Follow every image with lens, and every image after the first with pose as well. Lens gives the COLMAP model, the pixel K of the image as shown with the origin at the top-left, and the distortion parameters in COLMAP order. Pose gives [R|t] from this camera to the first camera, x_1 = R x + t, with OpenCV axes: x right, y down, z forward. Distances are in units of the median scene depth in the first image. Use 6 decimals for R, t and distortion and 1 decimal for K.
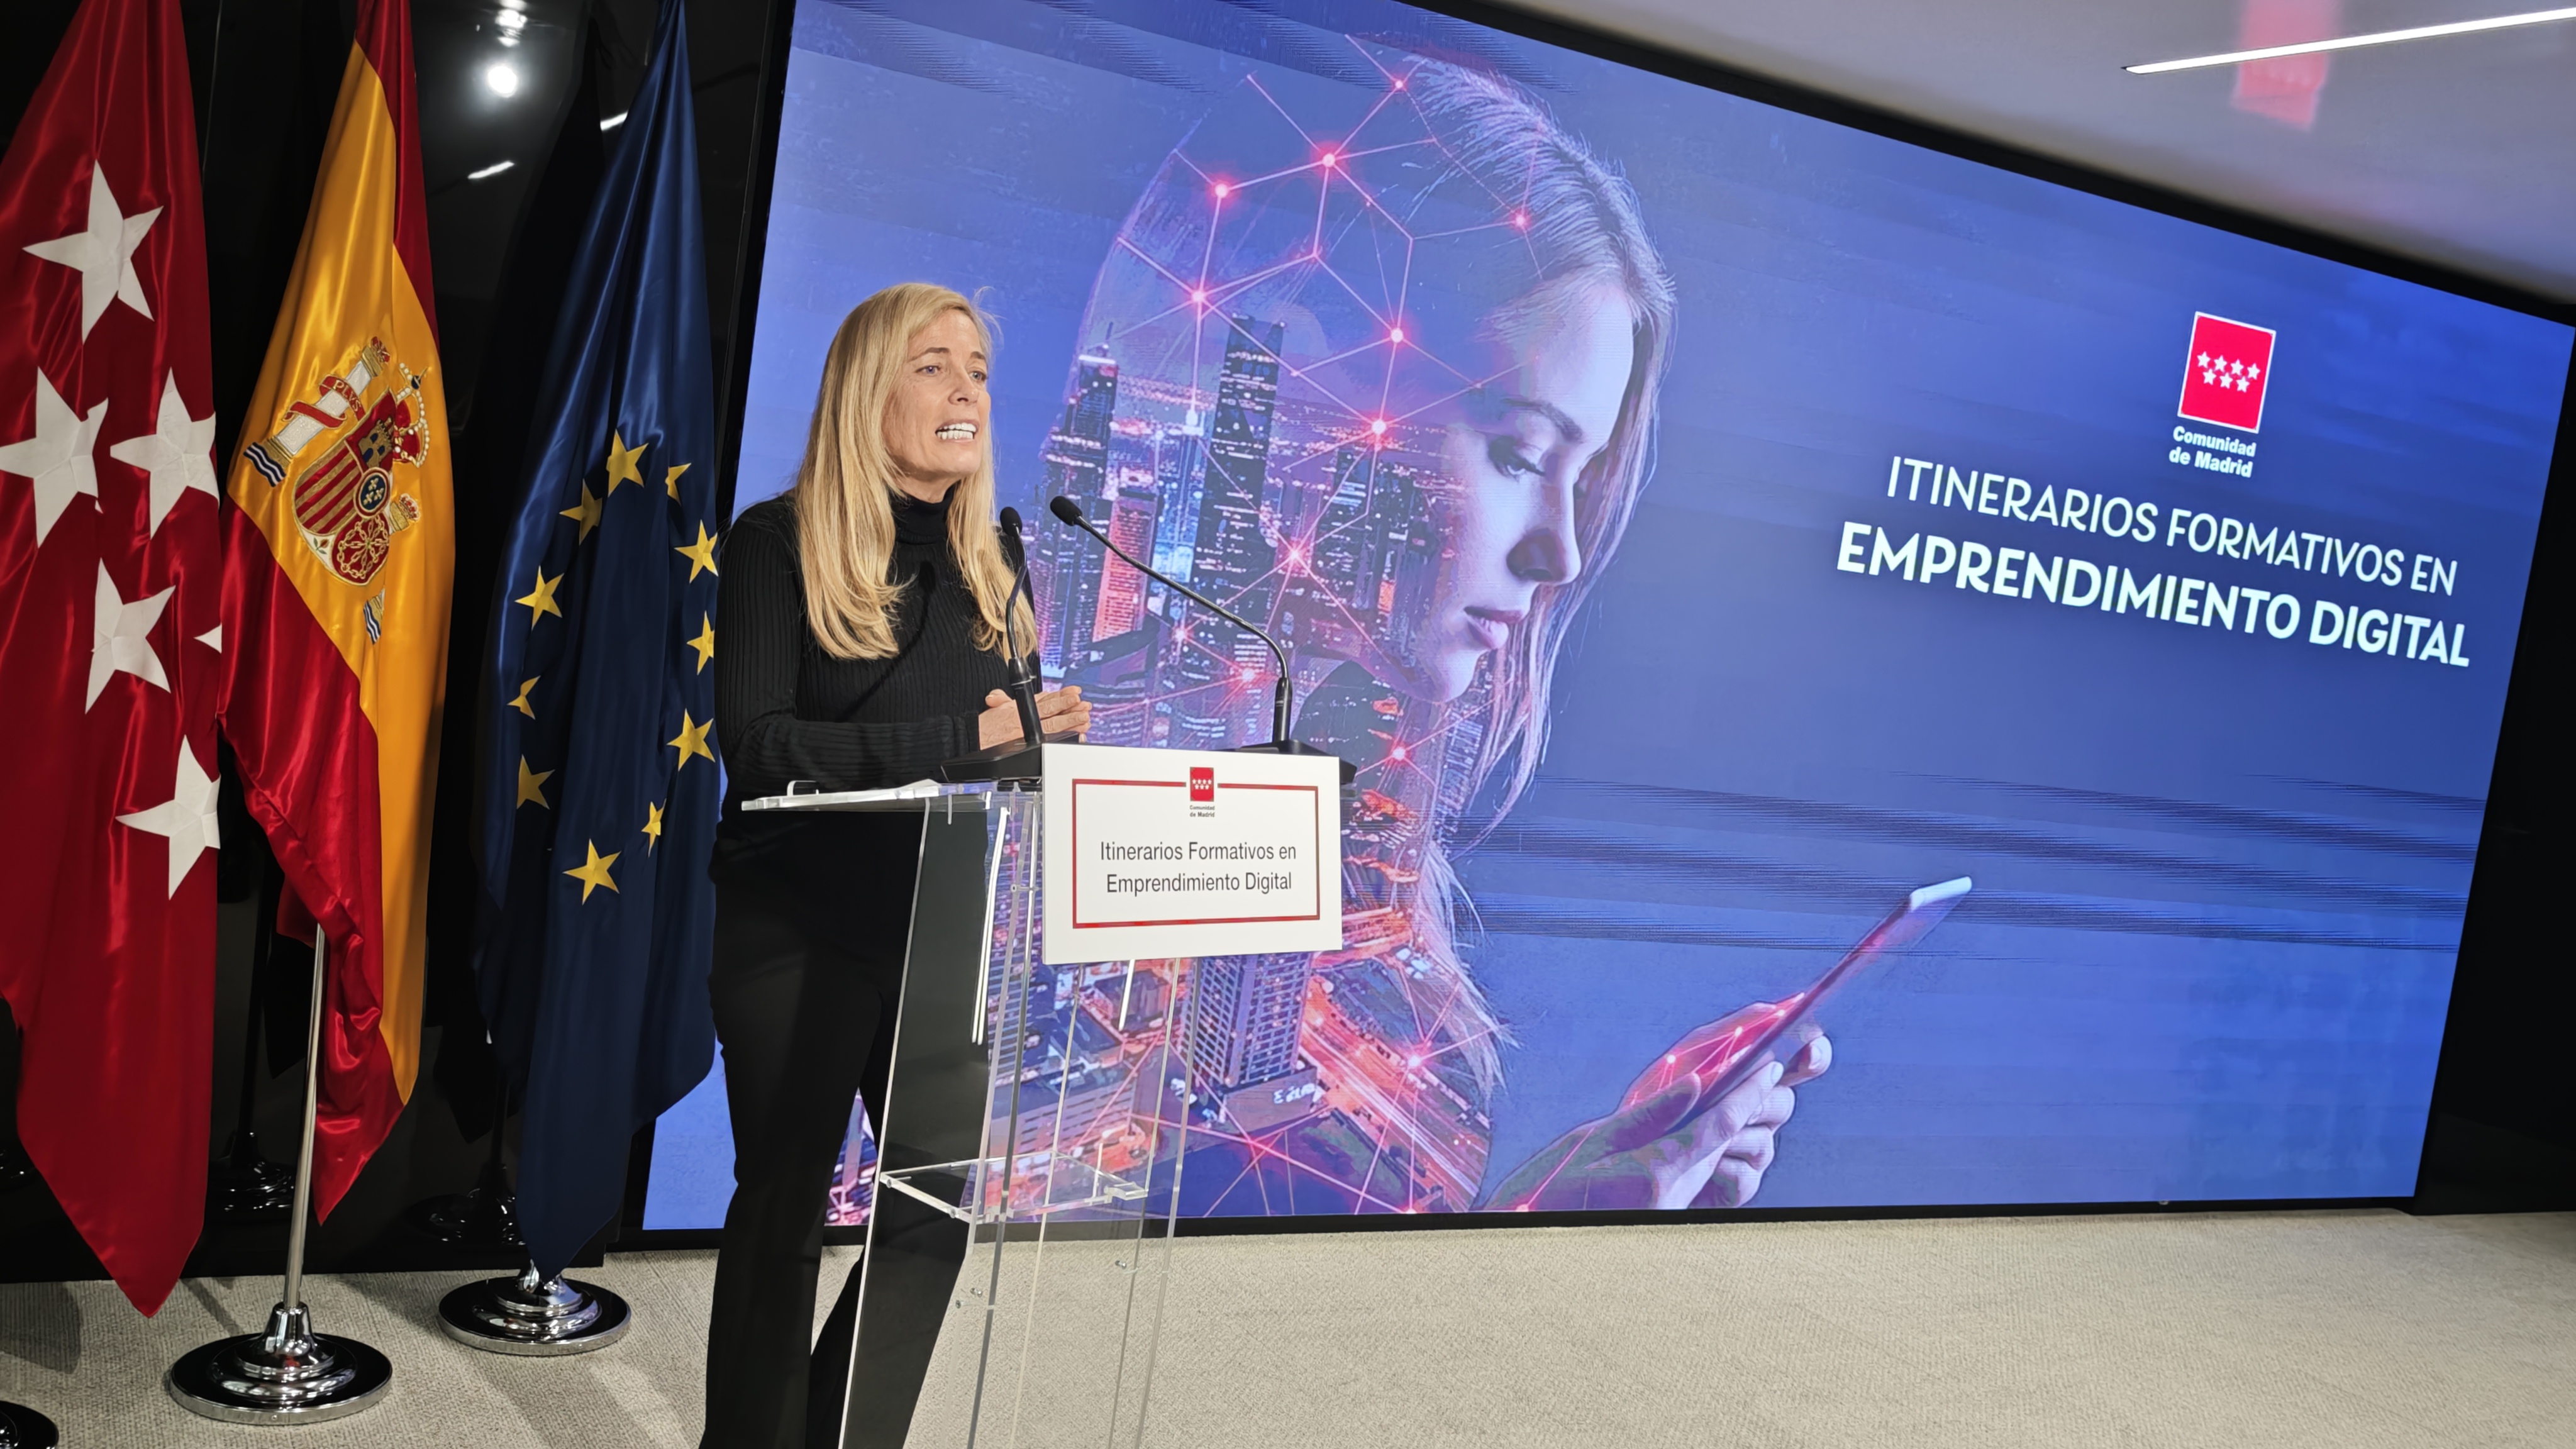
lens RADIAL K [[2321.9, 0, 1291.0], [0, 2321.9, 736.0], [0, 0, 1]] dist [-0.009180, -0.021869]
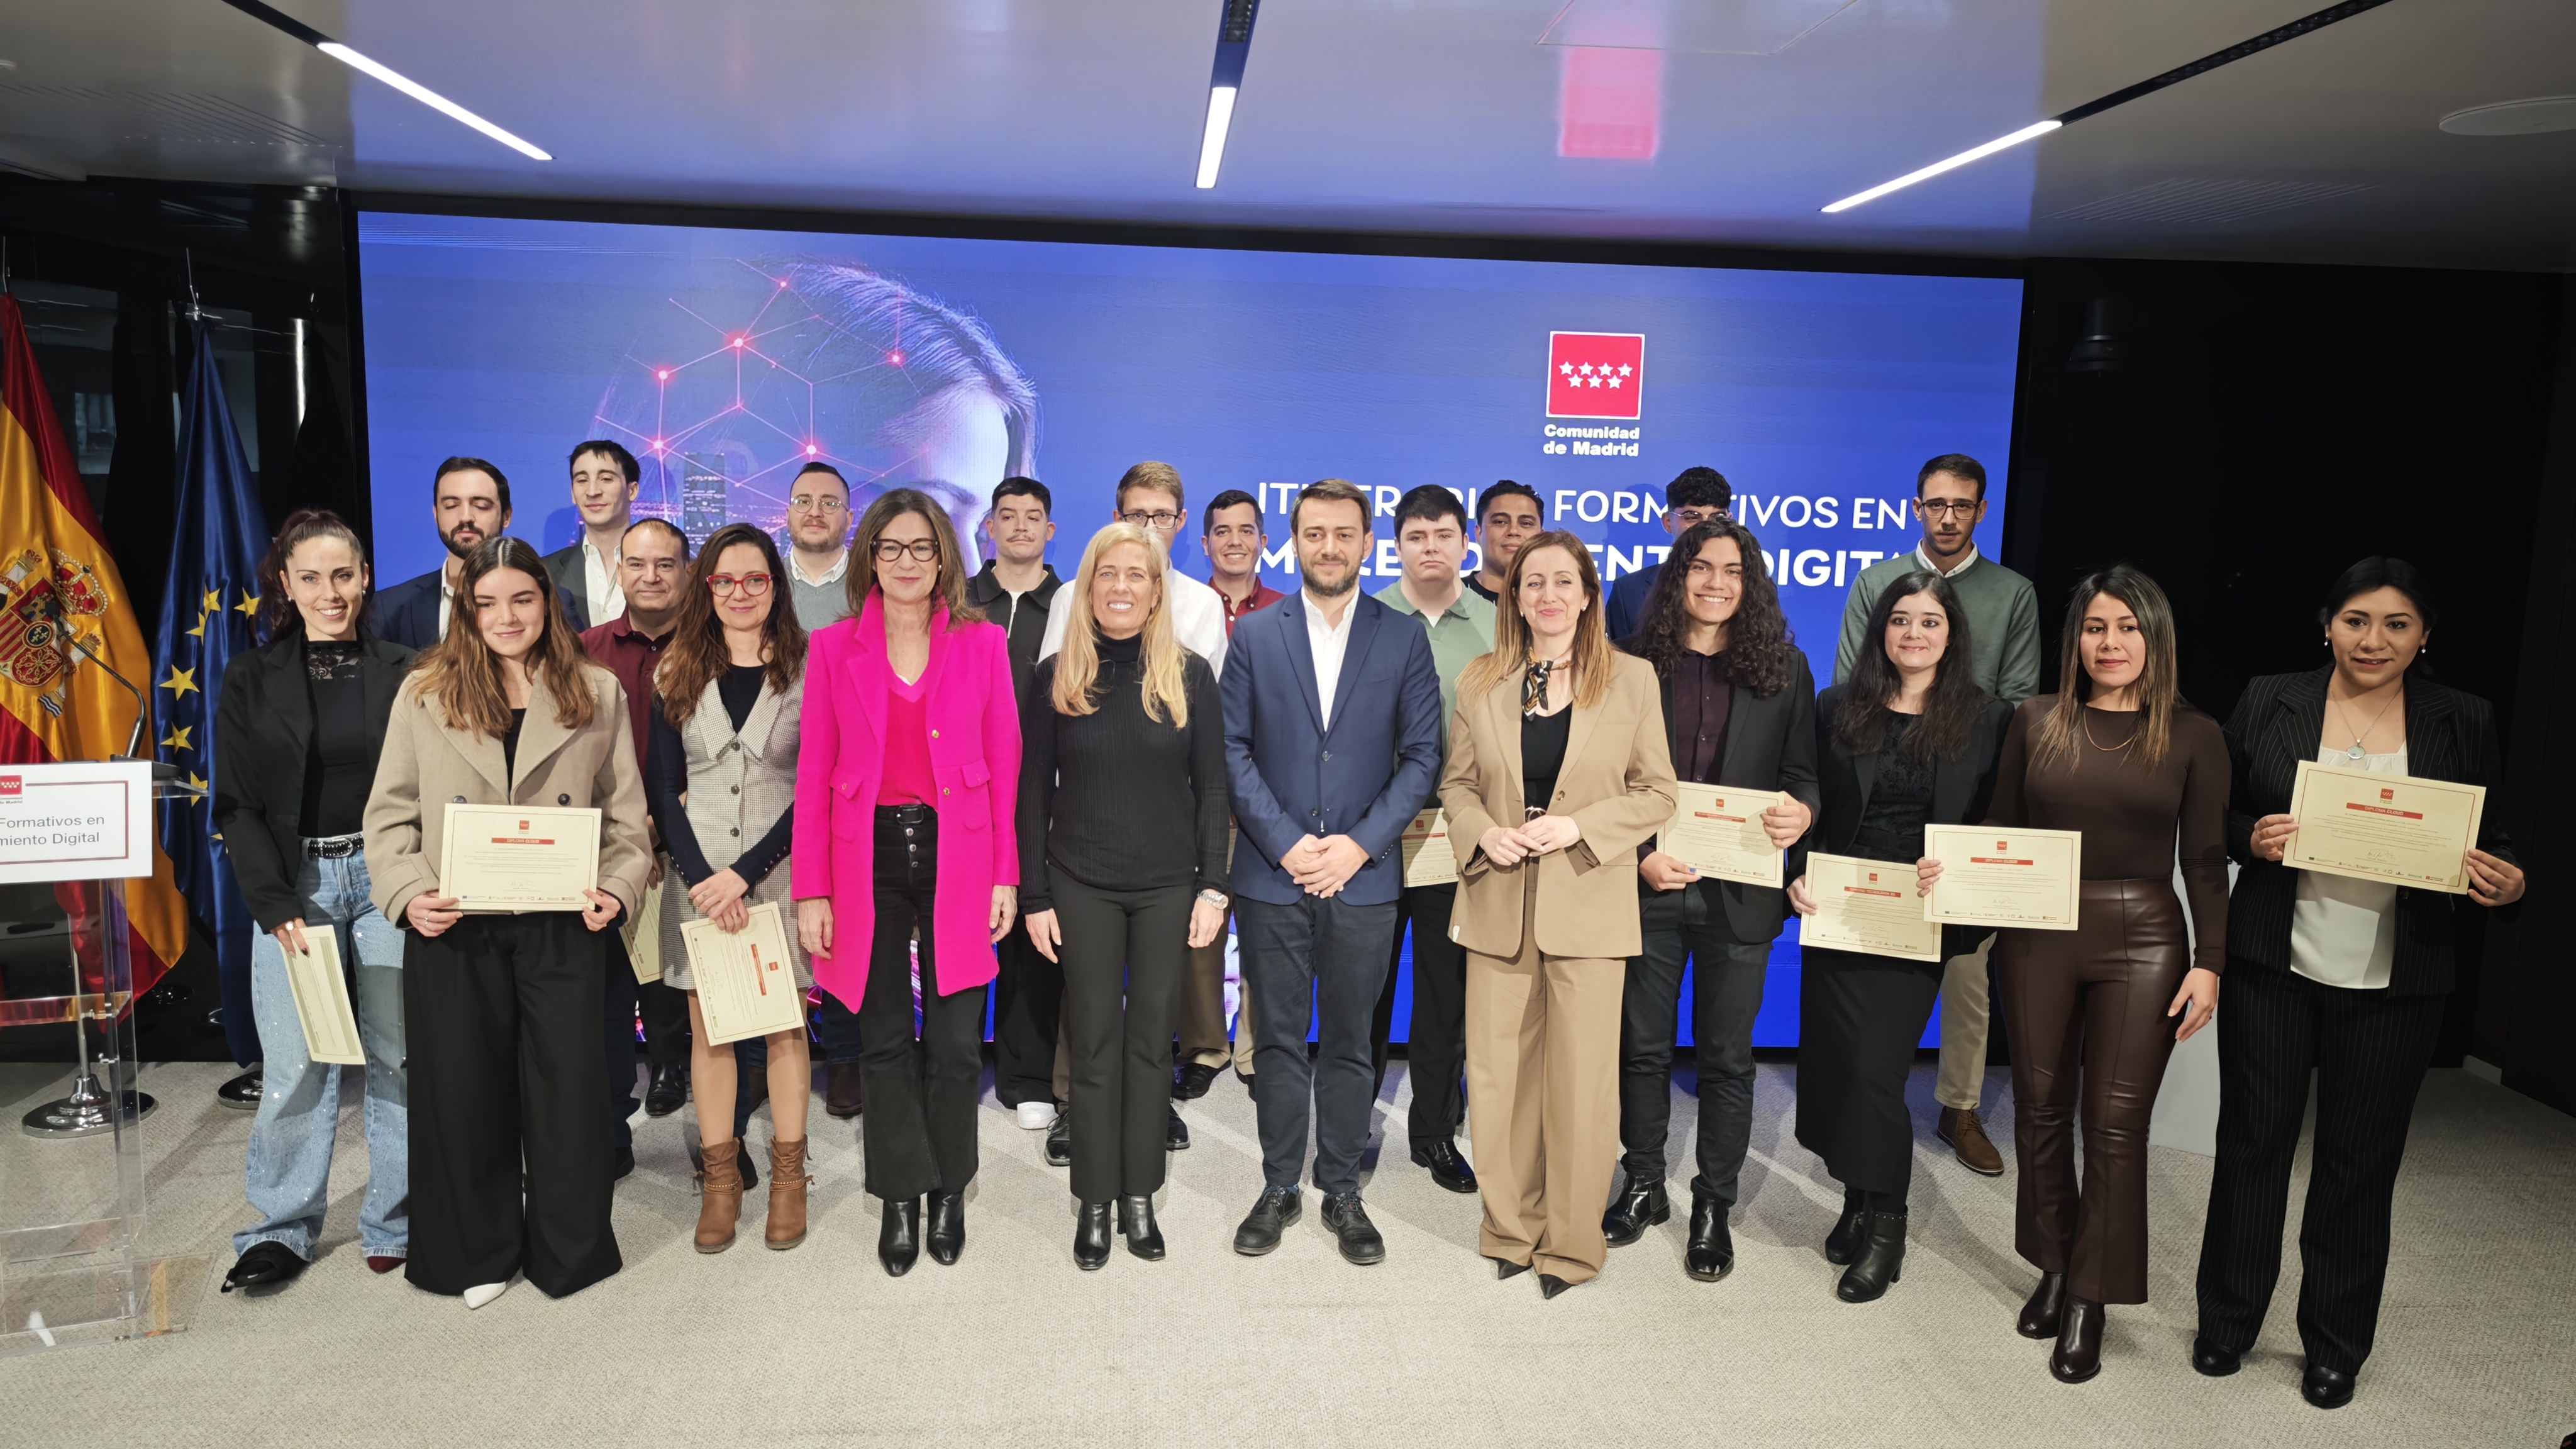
lens RADIAL K [[1696.0, 0, 1291.0], [0, 1696.0, 713.1], [0, 0, 1]] dist [-0.003271, -0.010420]
pose [[0.910832, -0.059850, -0.408416, 0.721497], [0.064637, 0.997907, -0.002084, 0.016746], [0.407686, -0.024500, 0.912794, 0.122541]]
